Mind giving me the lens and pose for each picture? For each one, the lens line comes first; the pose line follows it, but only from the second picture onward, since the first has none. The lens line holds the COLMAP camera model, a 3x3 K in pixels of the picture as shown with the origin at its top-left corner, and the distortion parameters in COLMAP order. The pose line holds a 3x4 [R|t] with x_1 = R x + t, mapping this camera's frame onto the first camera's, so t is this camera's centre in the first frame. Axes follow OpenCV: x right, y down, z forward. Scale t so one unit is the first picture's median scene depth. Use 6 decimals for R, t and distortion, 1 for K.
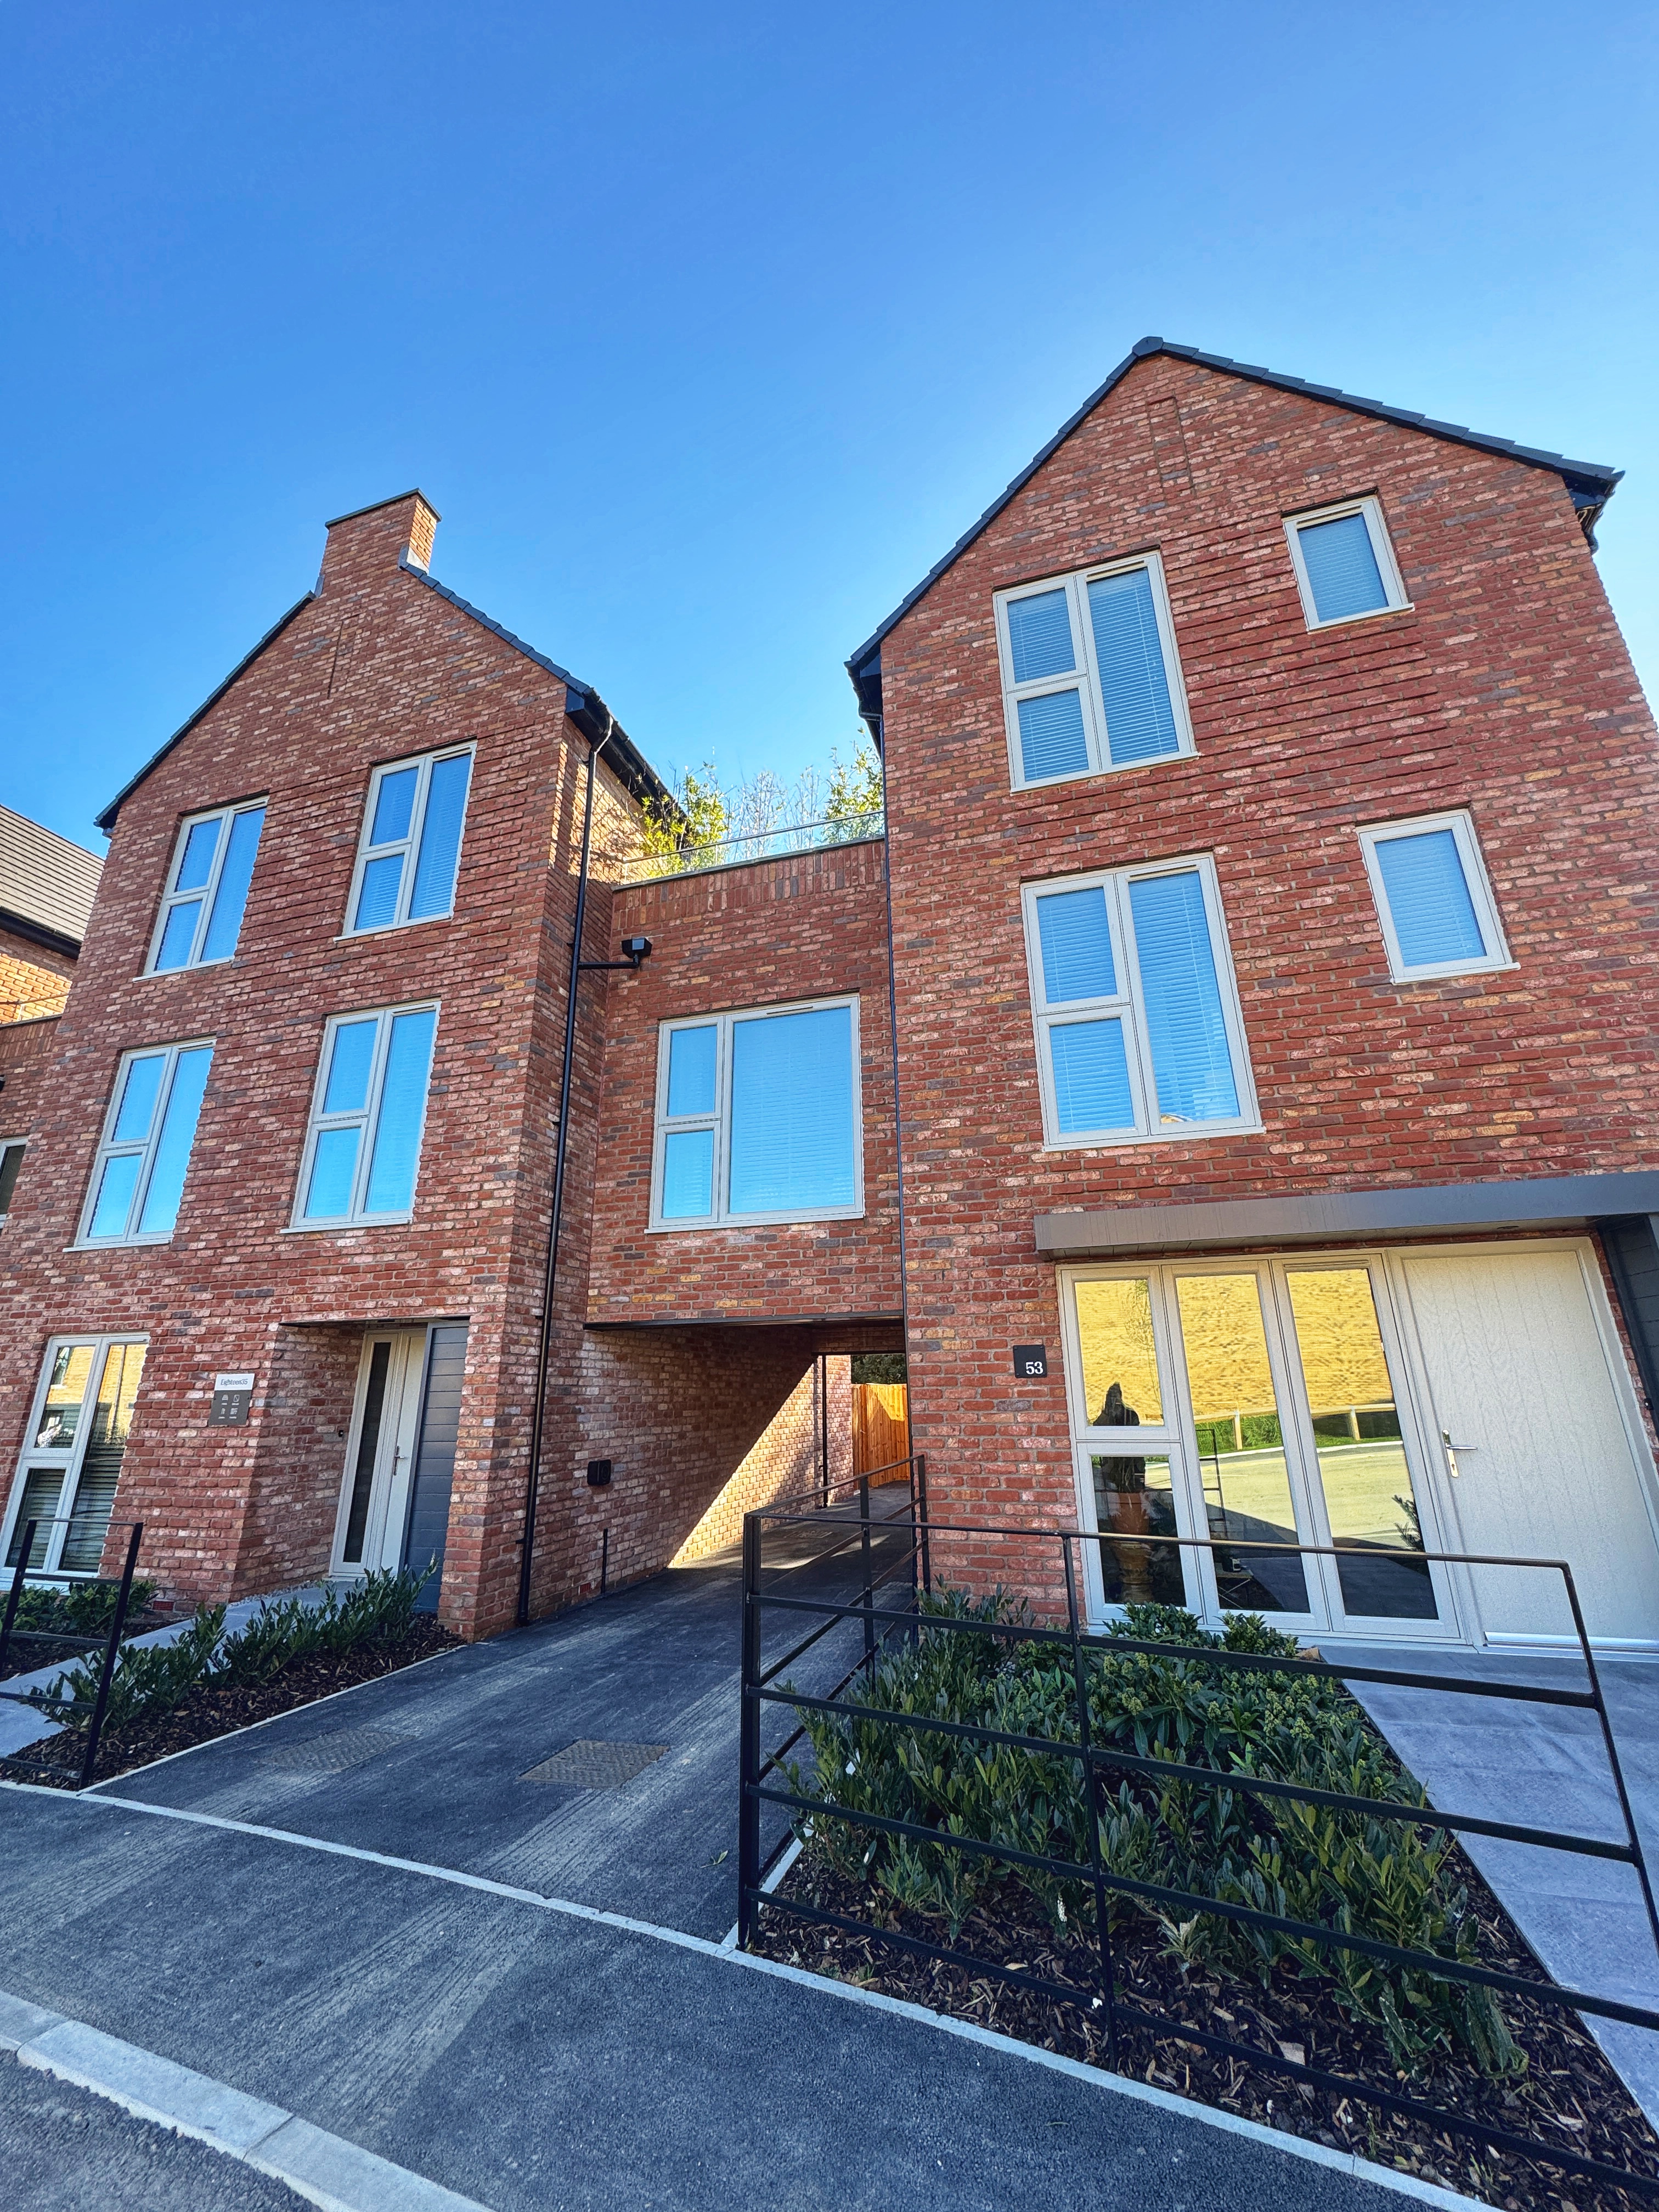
lens RADIAL K [[879.2, 0, 829.5], [0, 879.2, 1106.0], [0, 0, 1]] dist [-0.002478, 0.000904]
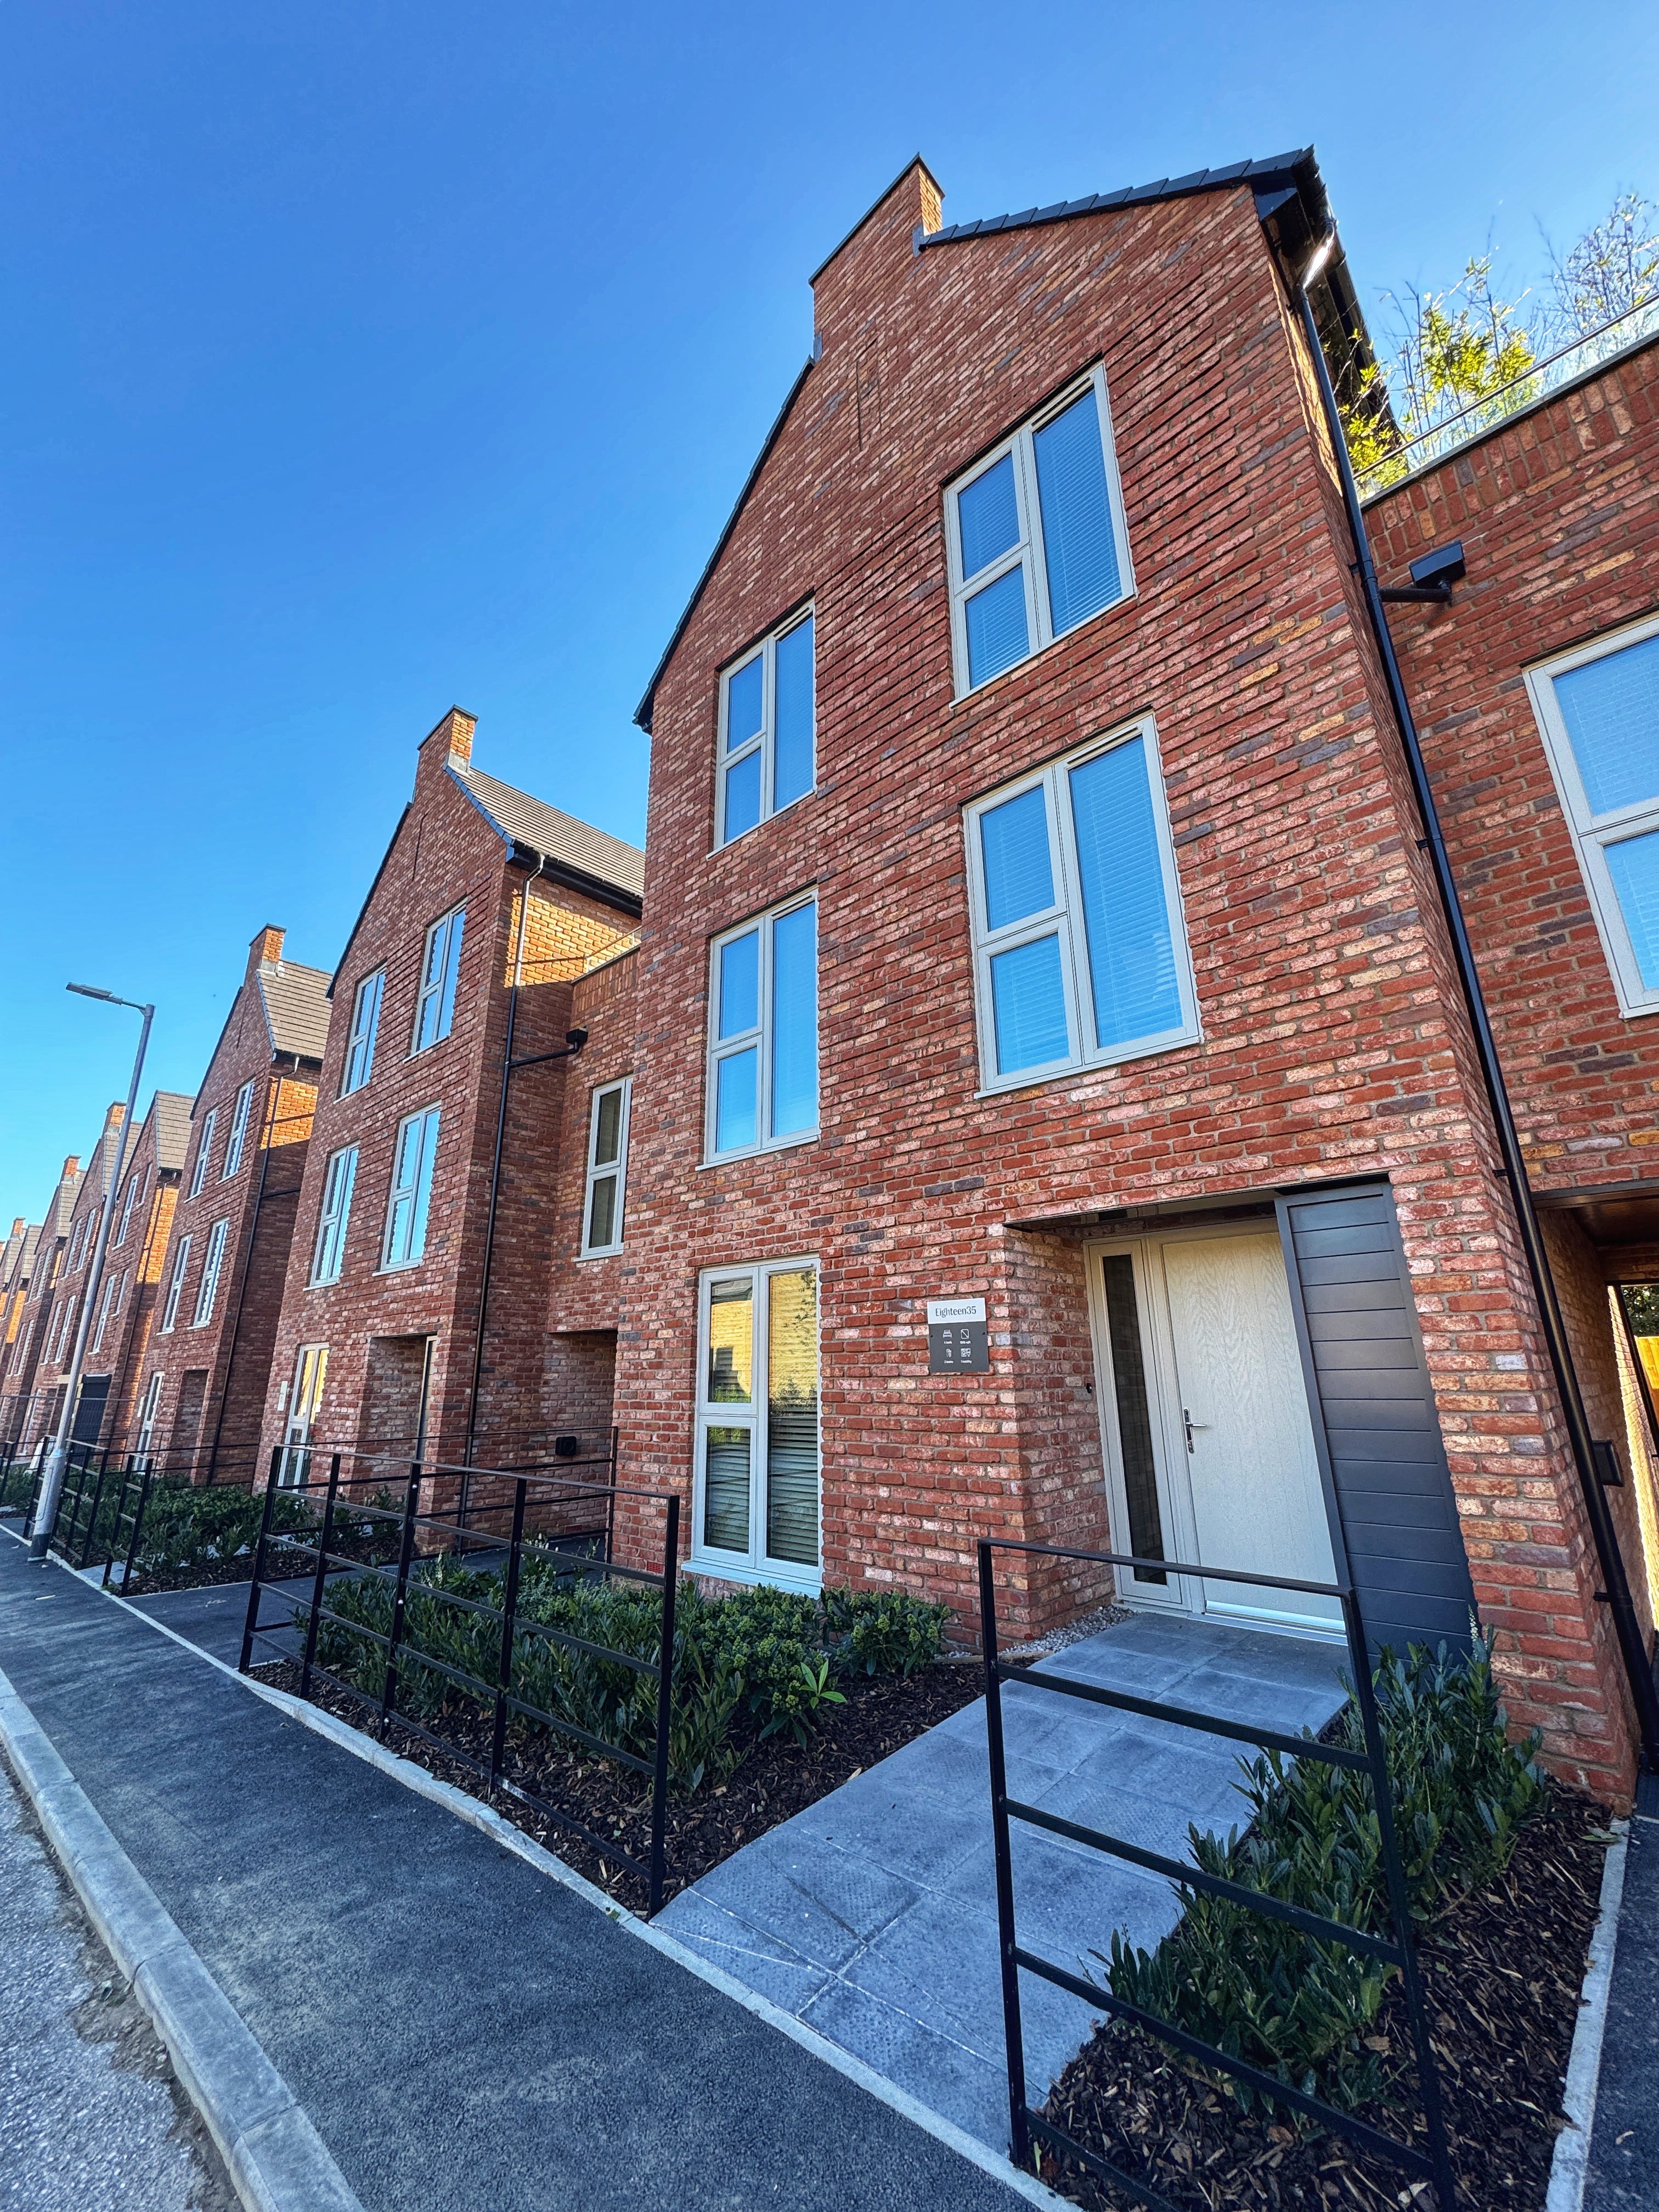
lens RADIAL K [[879.2, 0, 829.5], [0, 879.2, 1106.0], [0, 0, 1]] dist [-0.002478, 0.000904]
pose [[0.898733, -0.124984, -0.420306, -0.430492], [0.135807, 0.990726, -0.004212, 0.135549], [0.416935, -0.053295, 0.907373, 0.320093]]
